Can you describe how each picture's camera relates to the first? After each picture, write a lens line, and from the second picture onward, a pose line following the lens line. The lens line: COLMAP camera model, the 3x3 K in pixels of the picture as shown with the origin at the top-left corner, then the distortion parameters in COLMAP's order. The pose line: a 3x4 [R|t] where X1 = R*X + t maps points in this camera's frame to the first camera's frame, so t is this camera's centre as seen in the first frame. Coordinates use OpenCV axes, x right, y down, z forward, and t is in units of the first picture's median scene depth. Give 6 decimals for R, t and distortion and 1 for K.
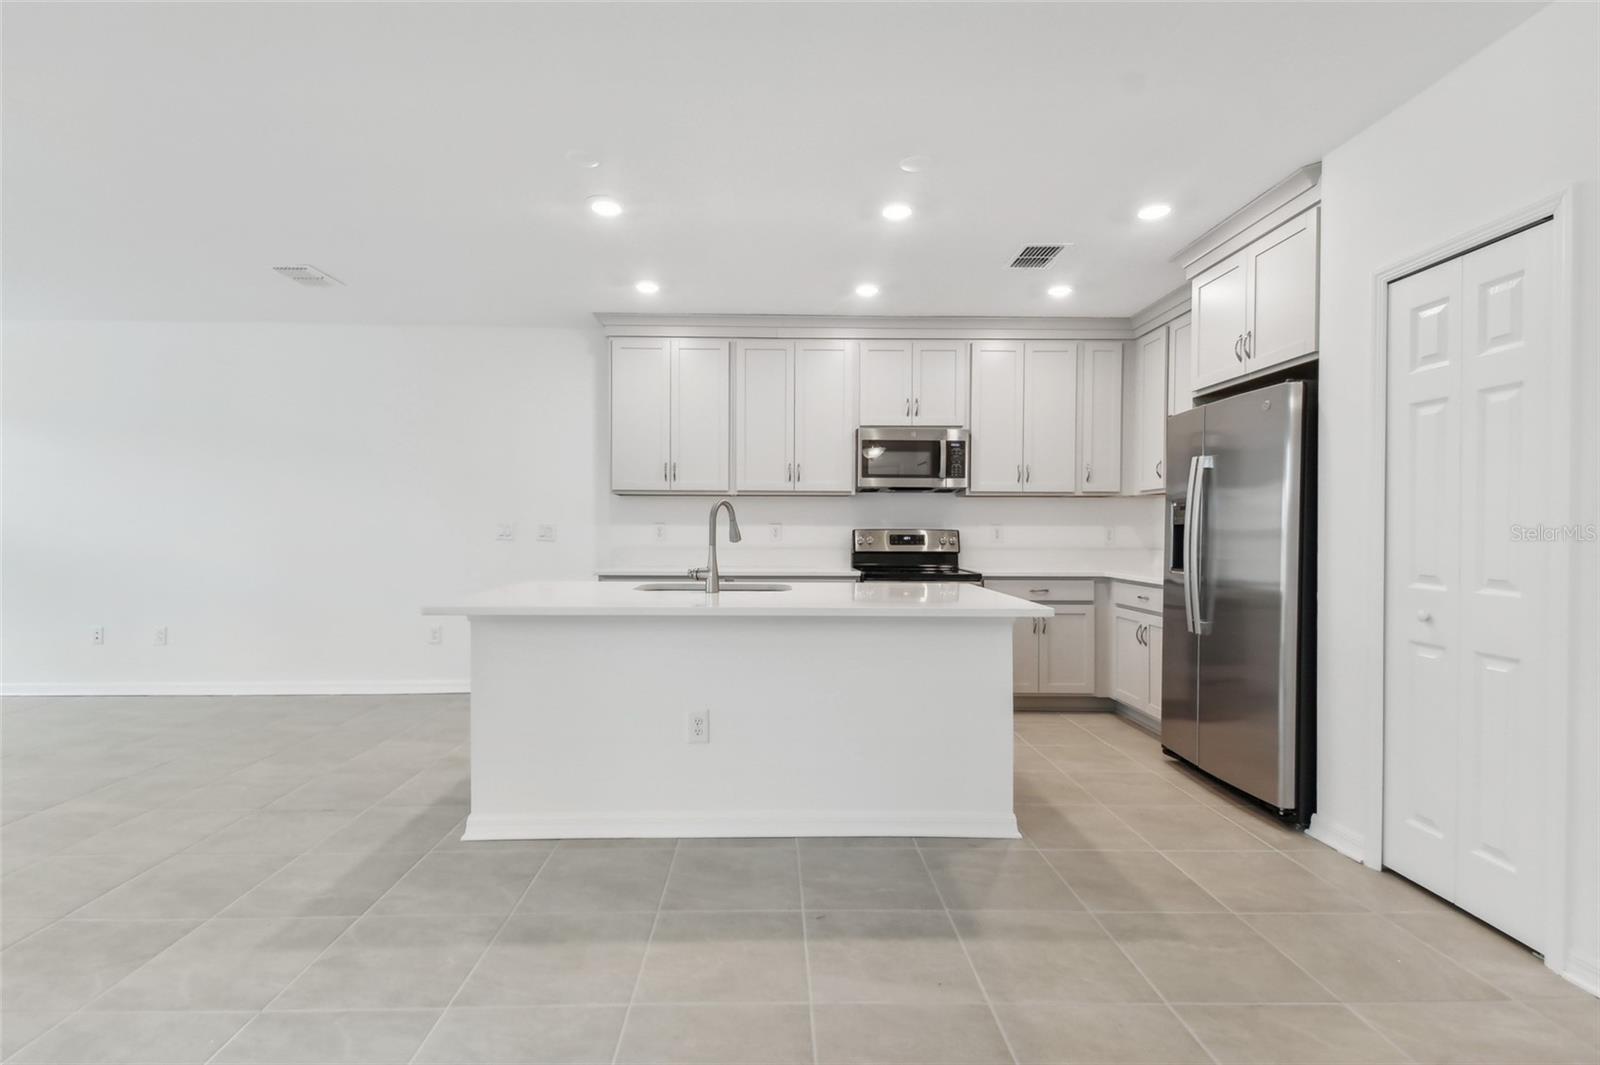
lens RADIAL K [[729.9, 0, 789.0], [0, 729.9, 546.5], [0, 0, 1]] dist [0.044590, -0.018606]
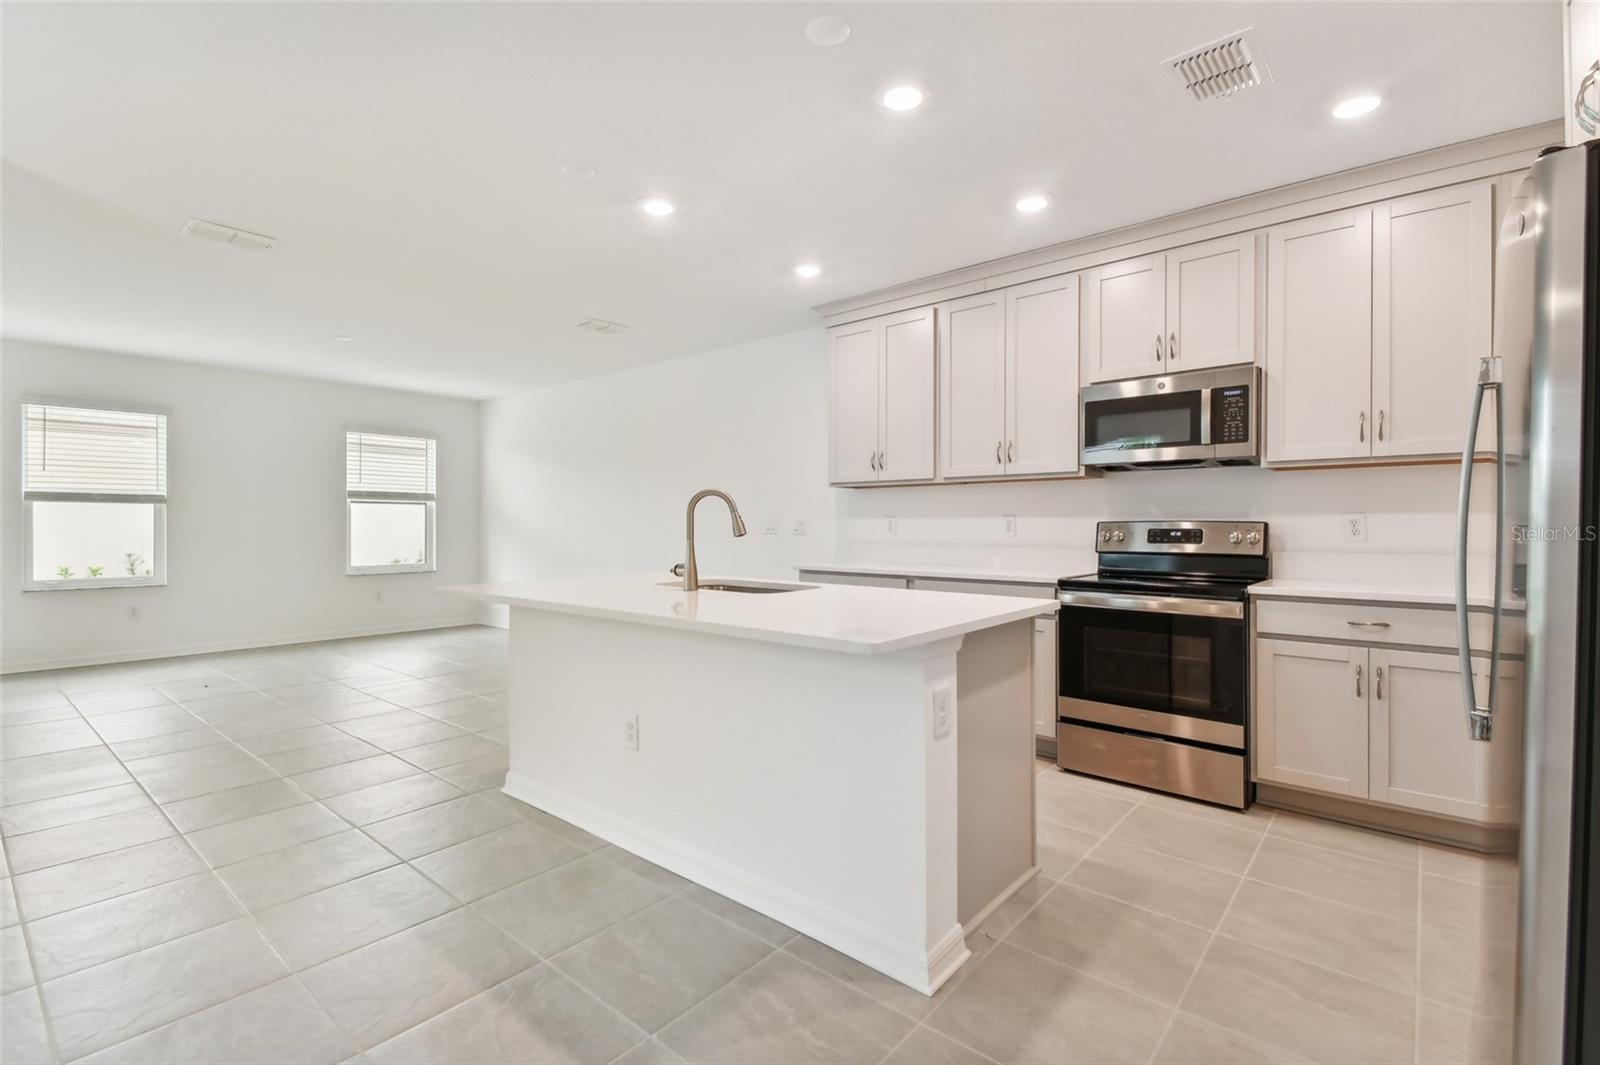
lens RADIAL K [[729.9, 0, 797.9], [0, 729.9, 523.6], [0, 0, 1]] dist [0.044590, -0.018606]
pose [[0.747331, -0.005723, -0.664428, 0.443593], [-0.010676, 0.999730, -0.020619, -0.003152], [0.664367, 0.022503, 0.747068, 0.285923]]
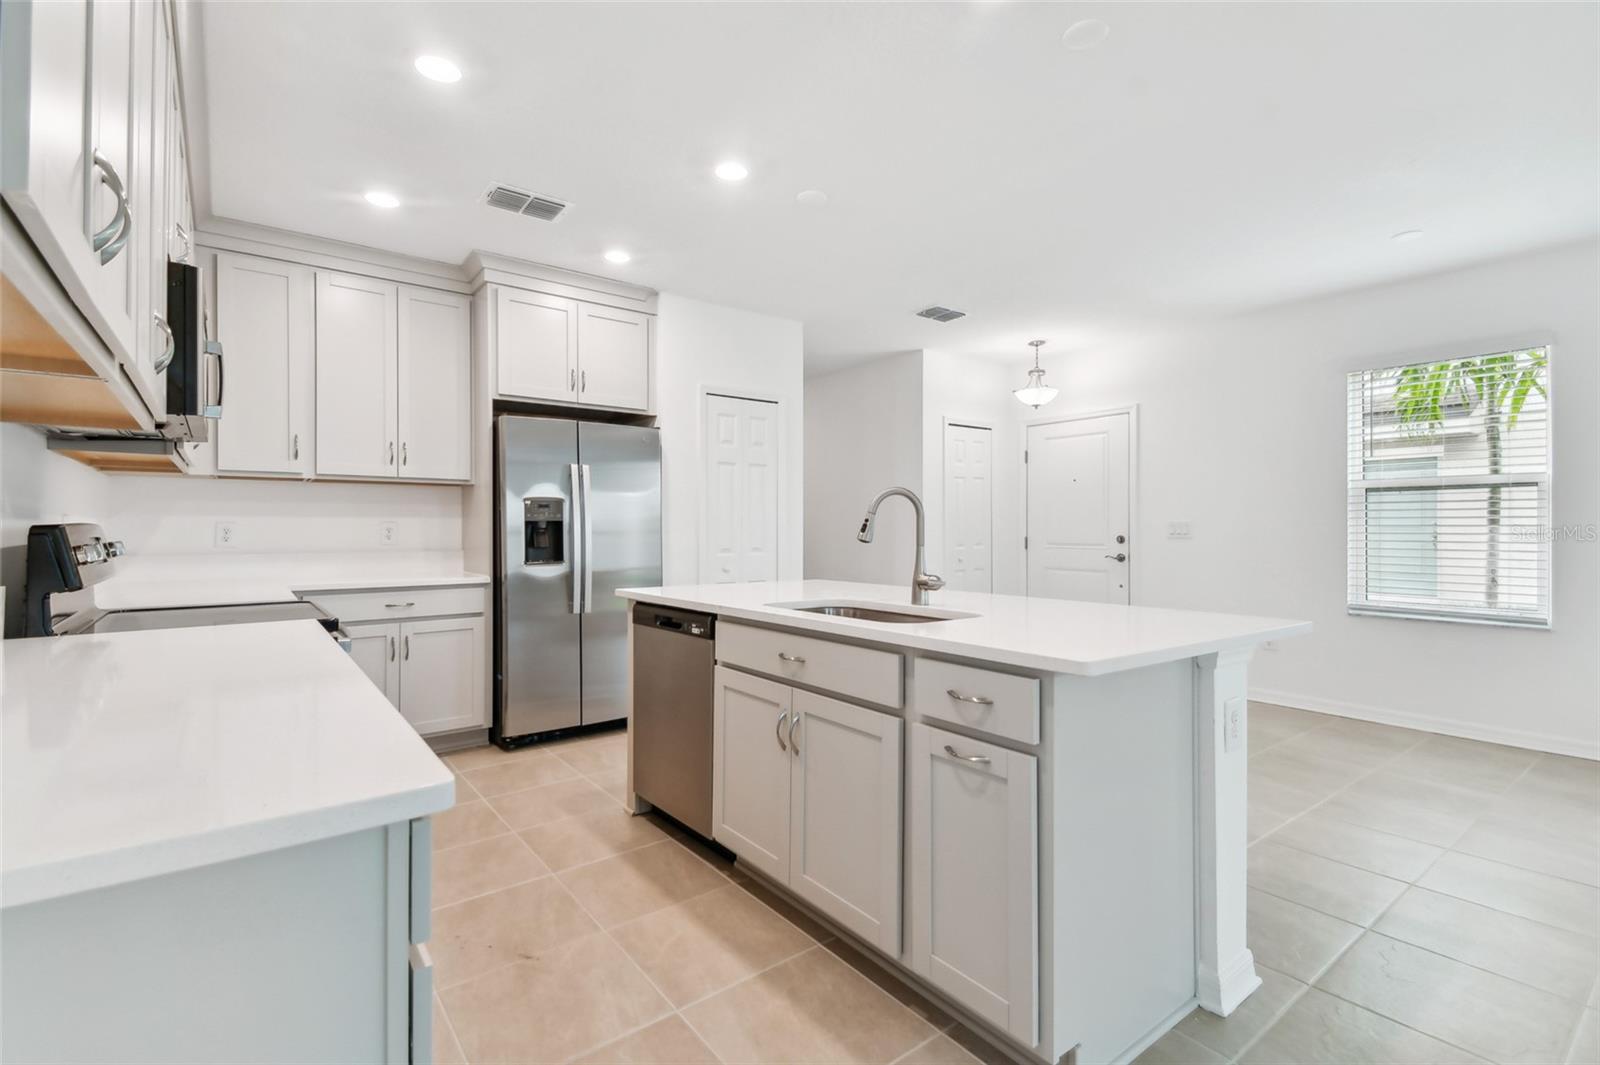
lens RADIAL K [[729.9, 0, 795.4], [0, 729.9, 524.6], [0, 0, 1]] dist [0.044590, -0.018606]
pose [[-0.585203, 0.000352, 0.810887, -0.488259], [0.016634, 0.999795, 0.011571, -0.026250], [-0.810716, 0.020259, -0.585089, 1.140274]]
